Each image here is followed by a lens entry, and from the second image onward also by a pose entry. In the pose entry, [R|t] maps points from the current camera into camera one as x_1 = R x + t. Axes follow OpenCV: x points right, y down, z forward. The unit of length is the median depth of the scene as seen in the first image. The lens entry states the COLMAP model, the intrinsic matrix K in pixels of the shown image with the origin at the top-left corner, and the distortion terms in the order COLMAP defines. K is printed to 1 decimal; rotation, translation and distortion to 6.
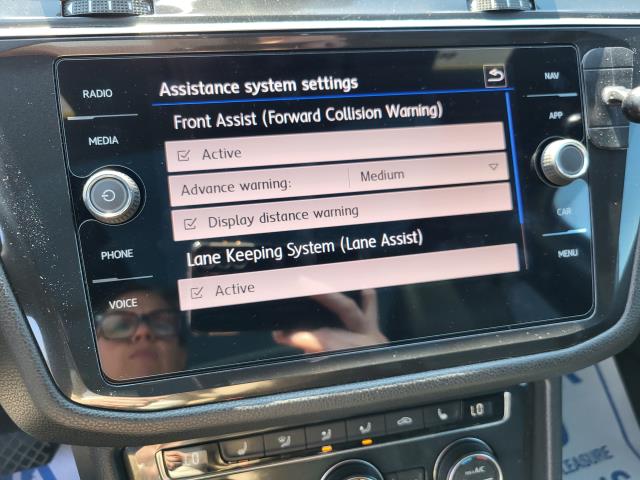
lens RADIAL K [[489.0, 0, 325.1], [0, 489.0, 240.9], [0, 0, 1]] dist [0.042473, -0.050141]
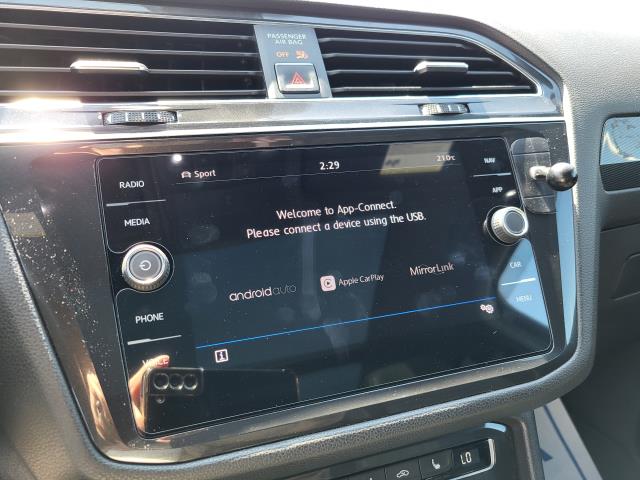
lens RADIAL K [[489.0, 0, 327.9], [0, 489.0, 249.4], [0, 0, 1]] dist [0.042473, -0.050141]
pose [[0.992448, -0.057320, 0.108448, -0.114260], [0.077902, 0.977448, -0.196281, 0.114928], [-0.094752, 0.203247, 0.974532, -0.161628]]
